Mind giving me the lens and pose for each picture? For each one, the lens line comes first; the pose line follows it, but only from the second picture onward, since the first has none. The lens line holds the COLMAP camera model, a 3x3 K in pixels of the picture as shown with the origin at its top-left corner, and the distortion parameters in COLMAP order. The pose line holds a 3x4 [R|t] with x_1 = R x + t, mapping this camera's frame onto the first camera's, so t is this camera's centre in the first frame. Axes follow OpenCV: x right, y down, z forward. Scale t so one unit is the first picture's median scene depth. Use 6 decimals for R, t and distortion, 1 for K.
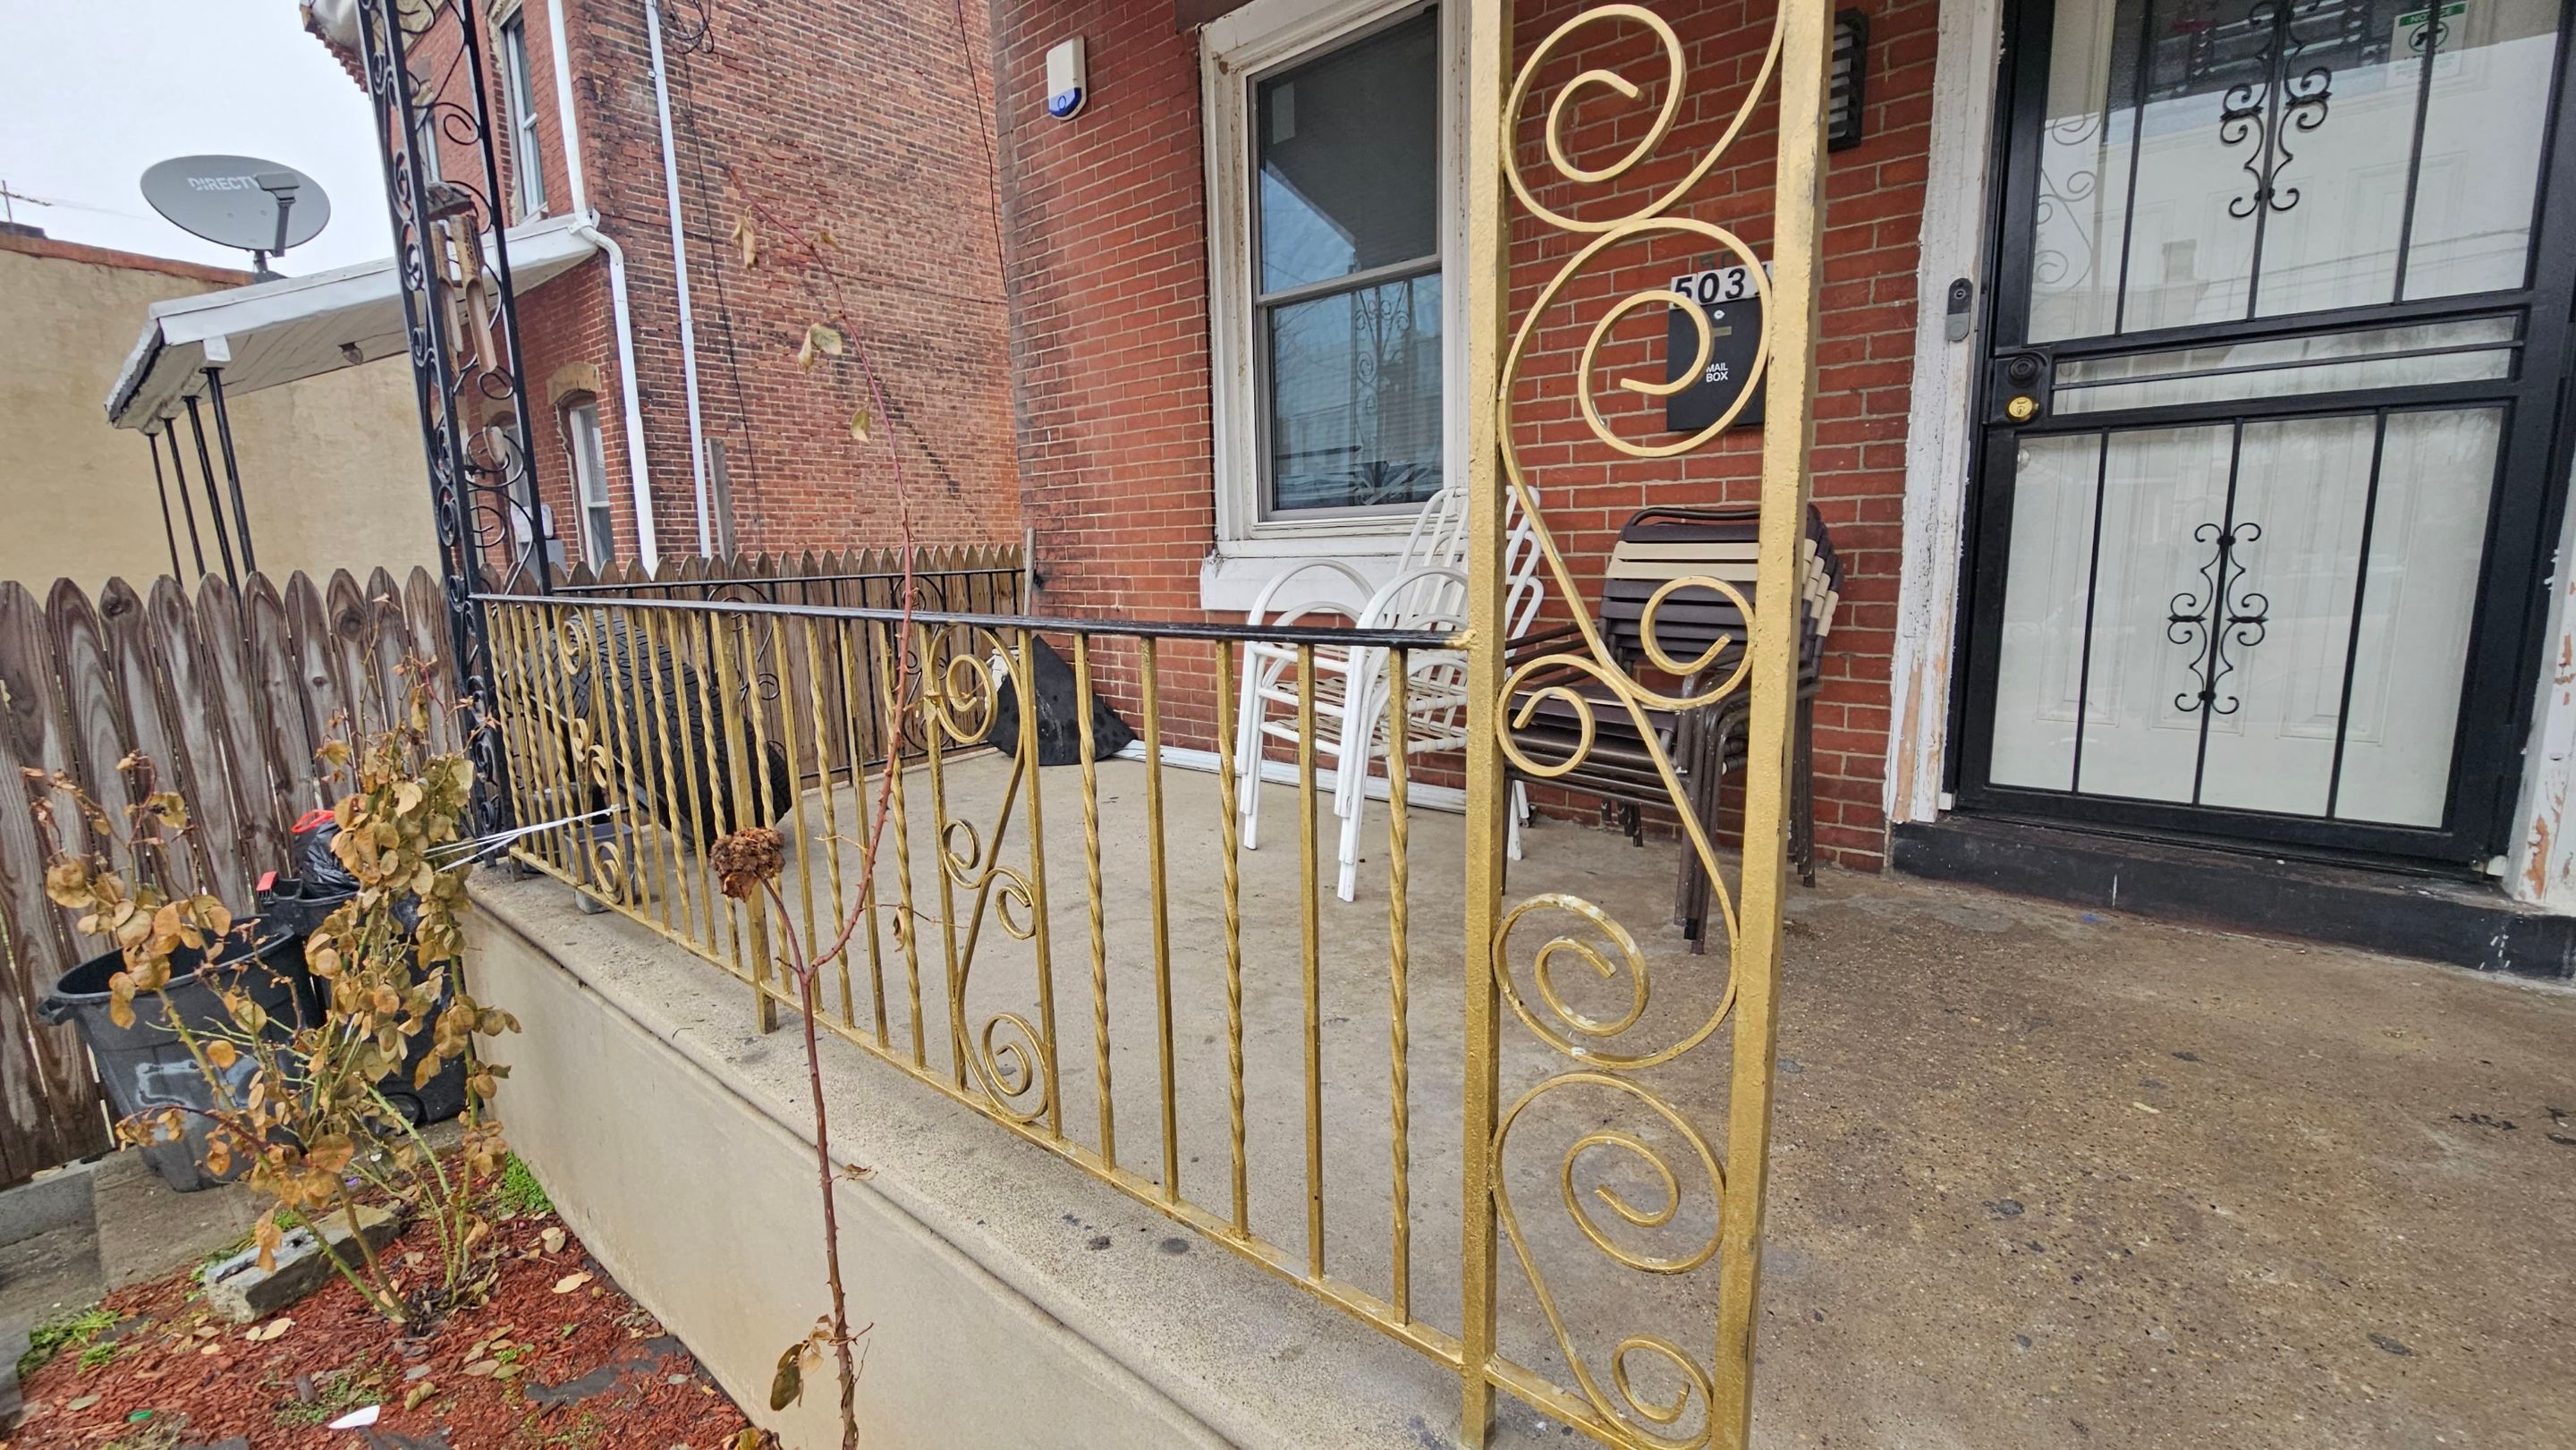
lens RADIAL K [[1054.8, 0, 1278.8], [0, 1054.8, 721.0], [0, 0, 1]] dist [-0.001339, -0.000538]
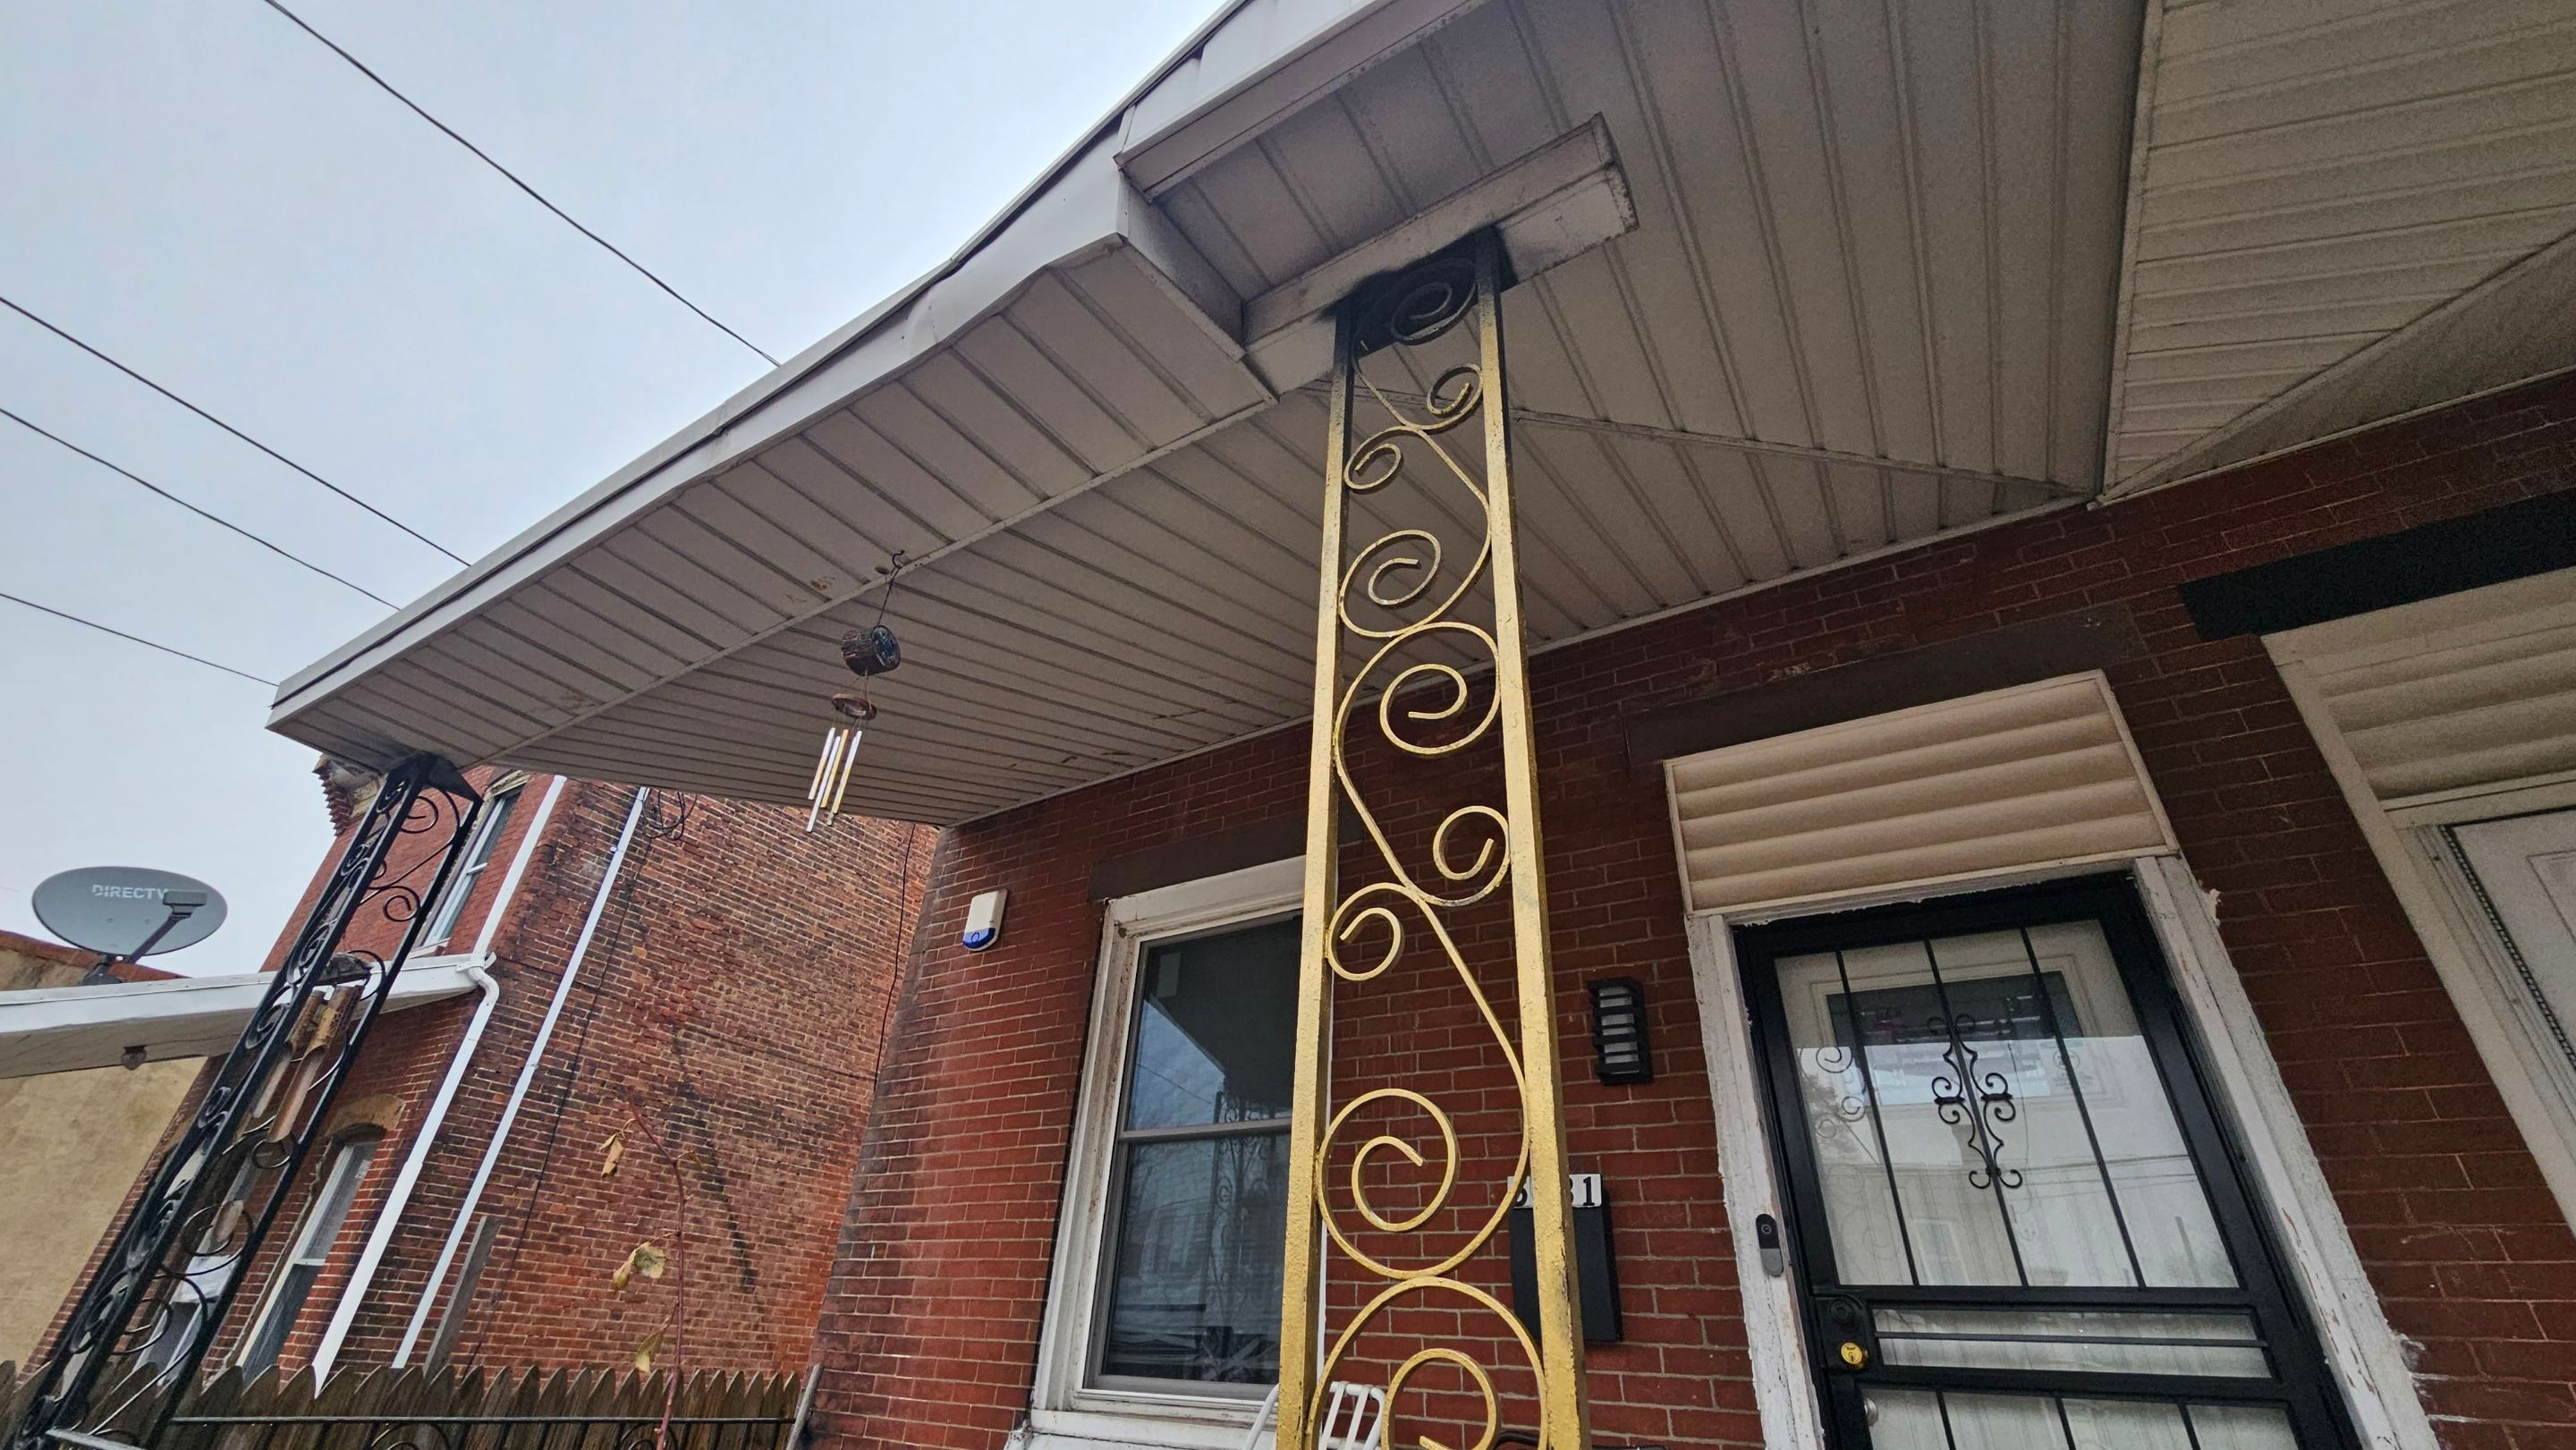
lens RADIAL K [[1054.6, 0, 1281.7], [0, 1054.6, 726.7], [0, 0, 1]] dist [-0.001046, -0.001098]
pose [[0.987968, 0.135909, 0.073806, 0.004507], [-0.054262, 0.751505, -0.657492, -0.032651], [-0.144825, 0.645577, 0.749838, -0.039119]]
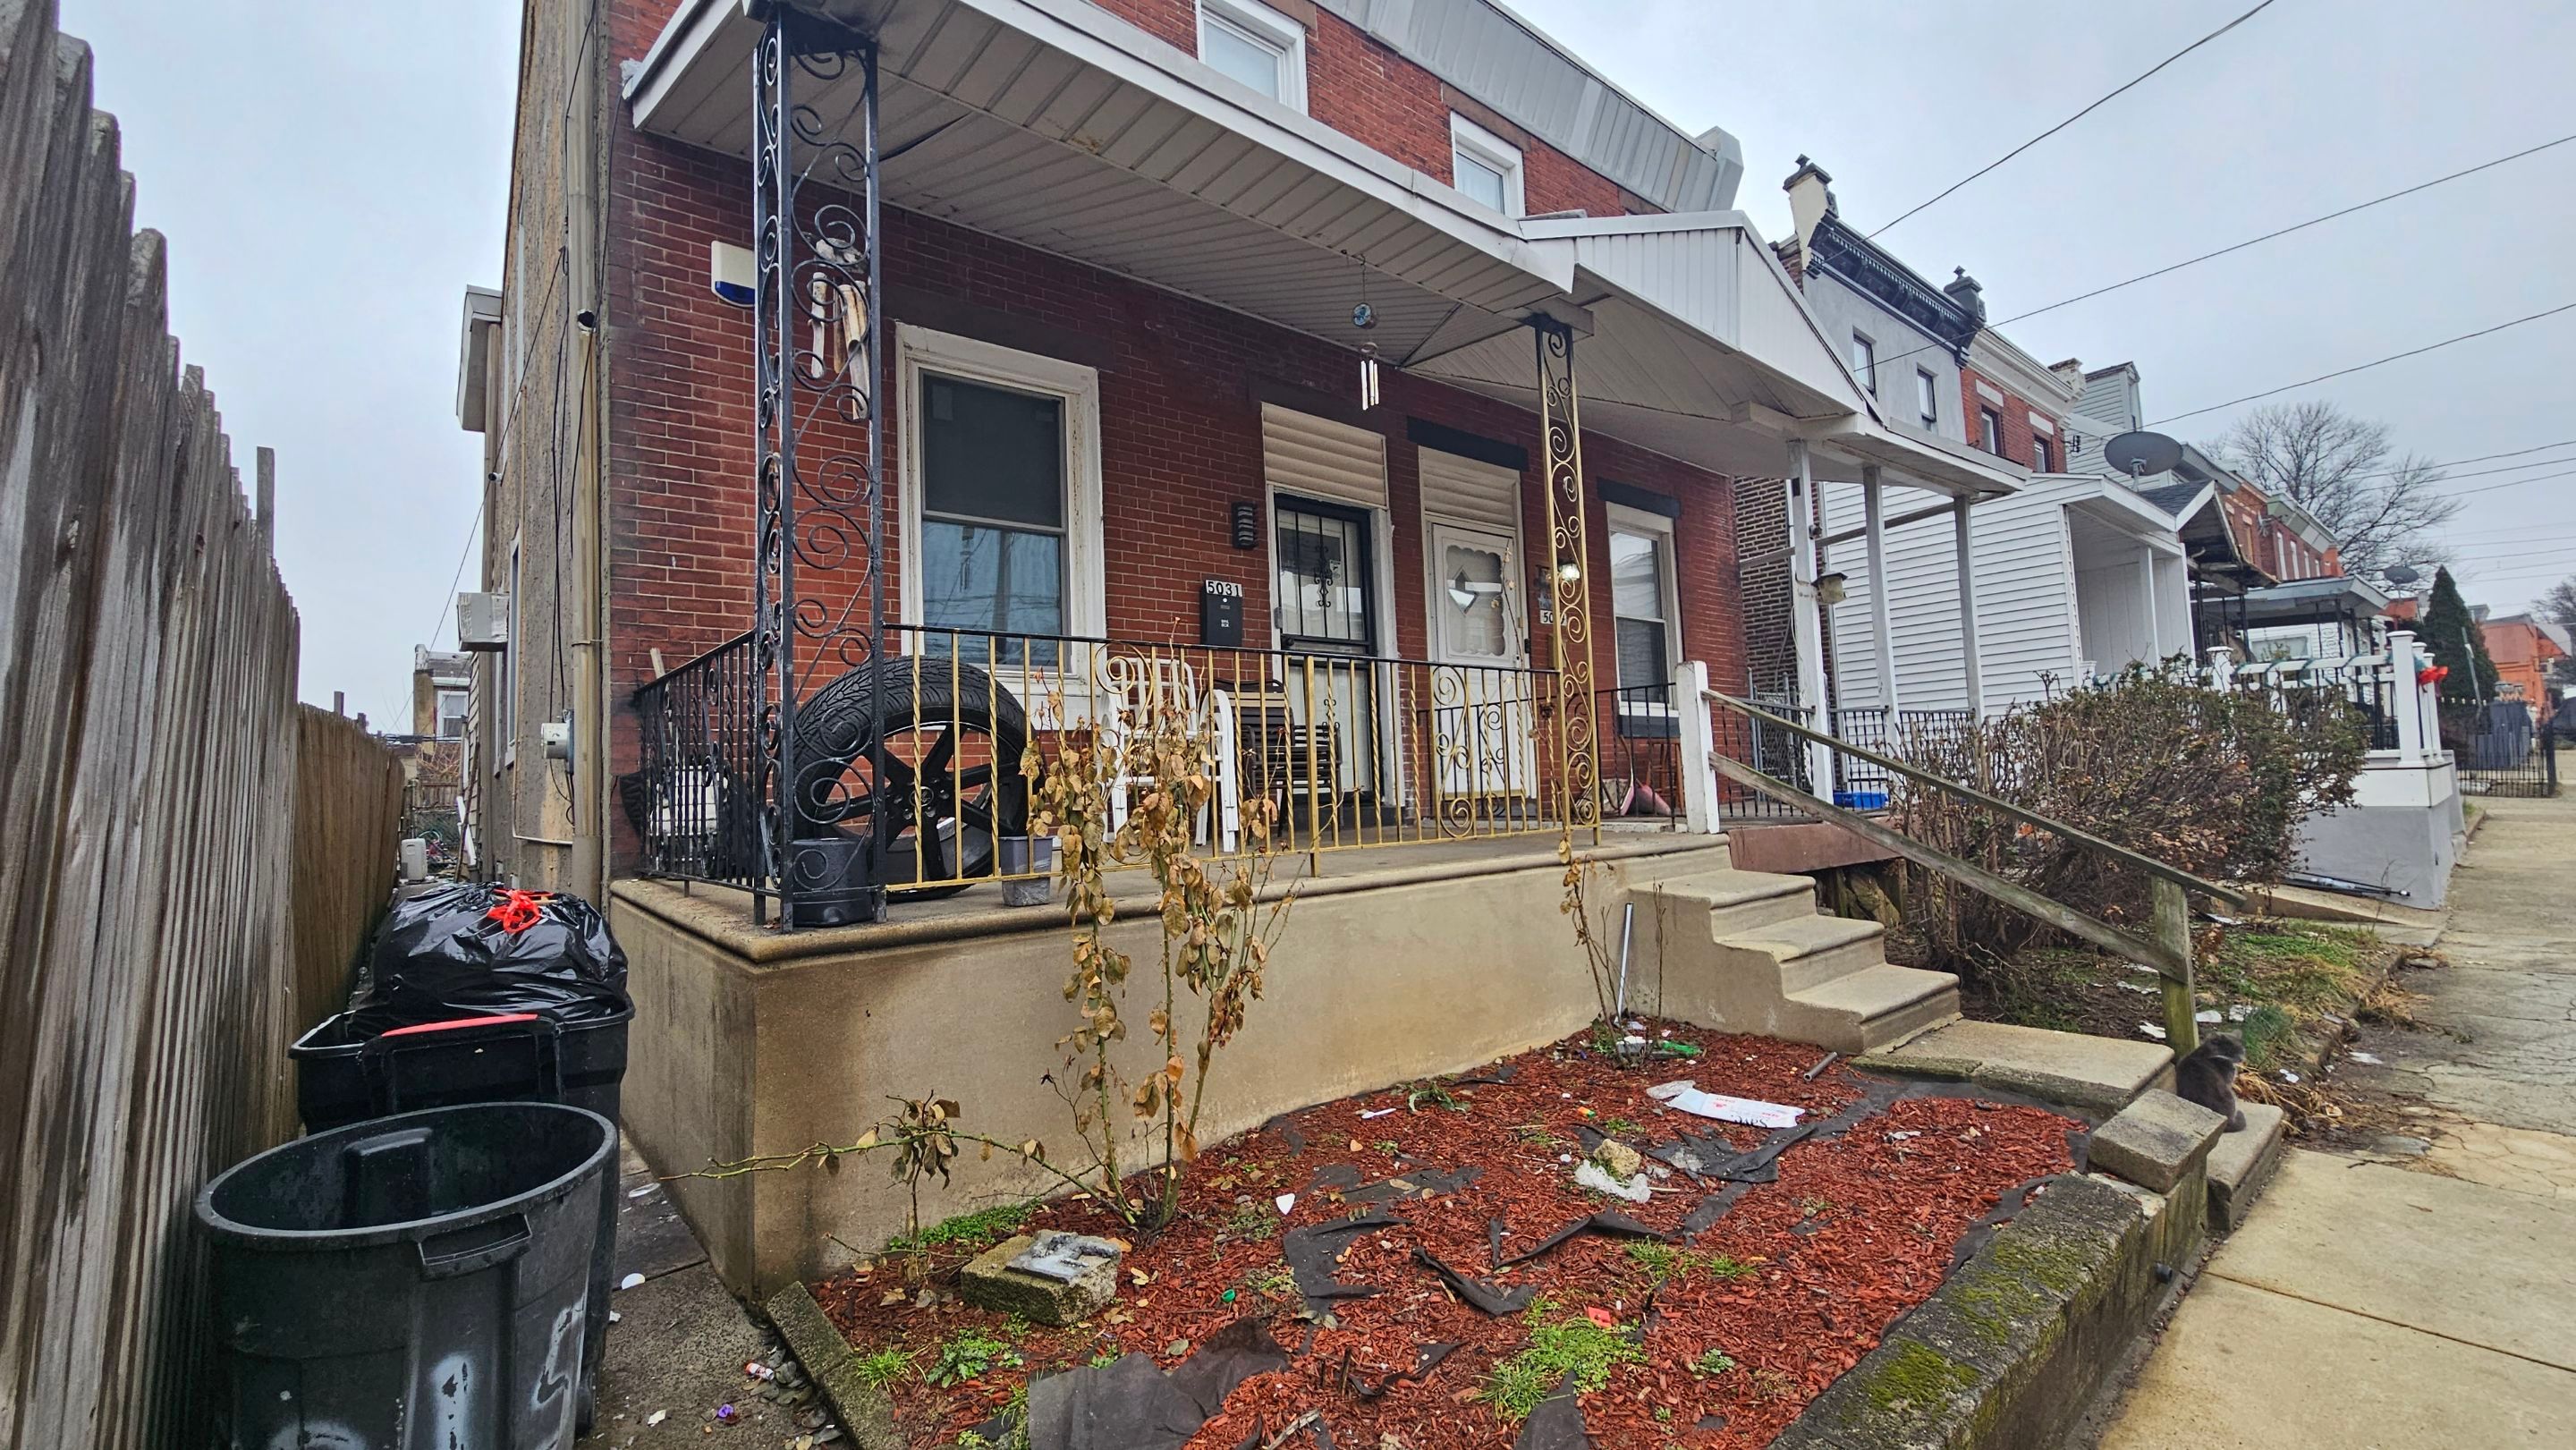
lens RADIAL K [[1053.4, 0, 1278.3], [0, 1053.4, 722.2], [0, 0, 1]] dist [-0.001011, -0.000147]
pose [[0.191666, 0.080364, 0.978165, -1.192356], [0.193219, 0.974048, -0.117886, 0.118838], [-0.962253, 0.211595, 0.171164, 0.343861]]
